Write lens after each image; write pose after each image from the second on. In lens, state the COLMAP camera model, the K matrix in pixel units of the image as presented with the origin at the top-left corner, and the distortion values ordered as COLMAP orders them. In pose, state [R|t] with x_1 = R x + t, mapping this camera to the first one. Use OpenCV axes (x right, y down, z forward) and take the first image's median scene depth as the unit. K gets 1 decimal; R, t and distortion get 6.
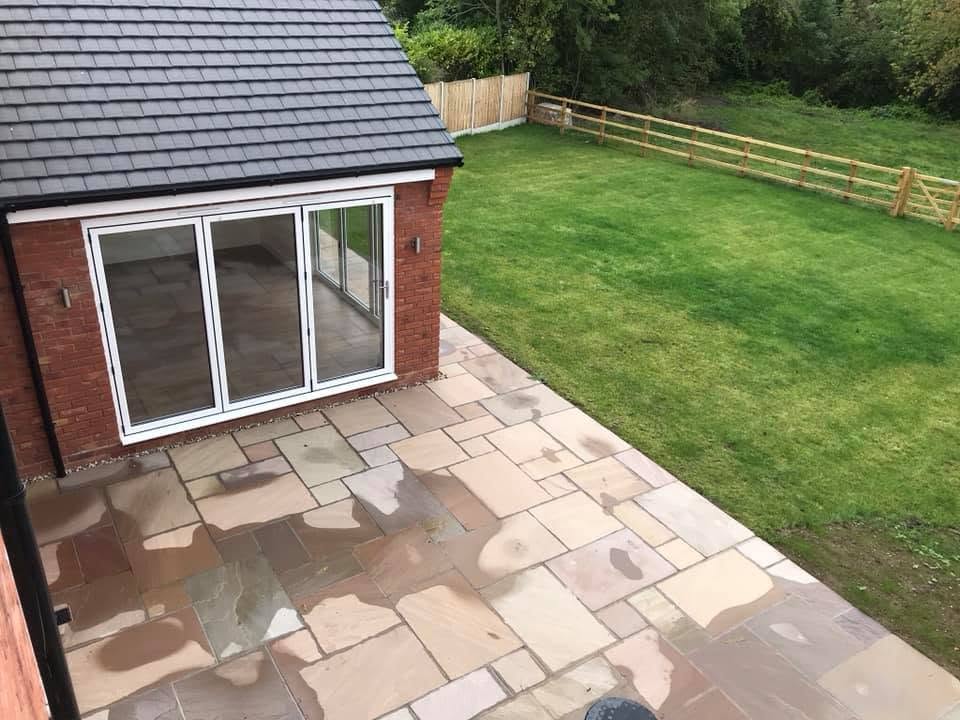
lens RADIAL K [[787.7, 0, 480.0], [0, 787.7, 360.0], [0, 0, 1]] dist [0.074855, -0.128005]
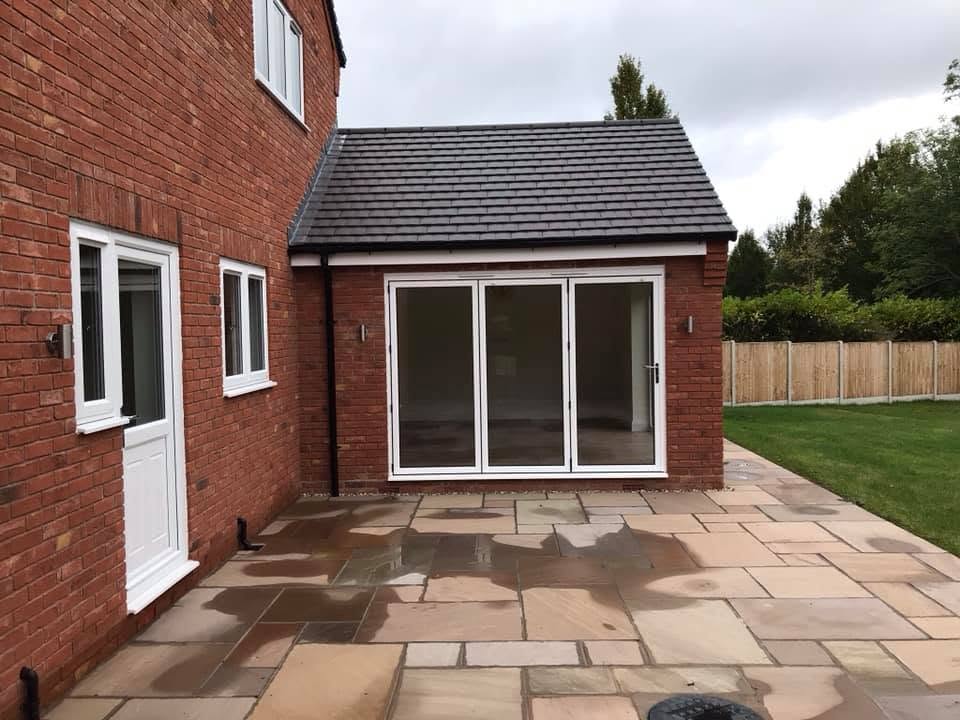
lens RADIAL K [[787.7, 0, 480.0], [0, 787.7, 360.0], [0, 0, 1]] dist [0.074855, -0.128005]
pose [[0.822835, -0.039271, -0.566921, 0.282746], [-0.198244, 0.915102, -0.351123, 0.312279], [0.532580, 0.401305, 0.745193, 0.183839]]
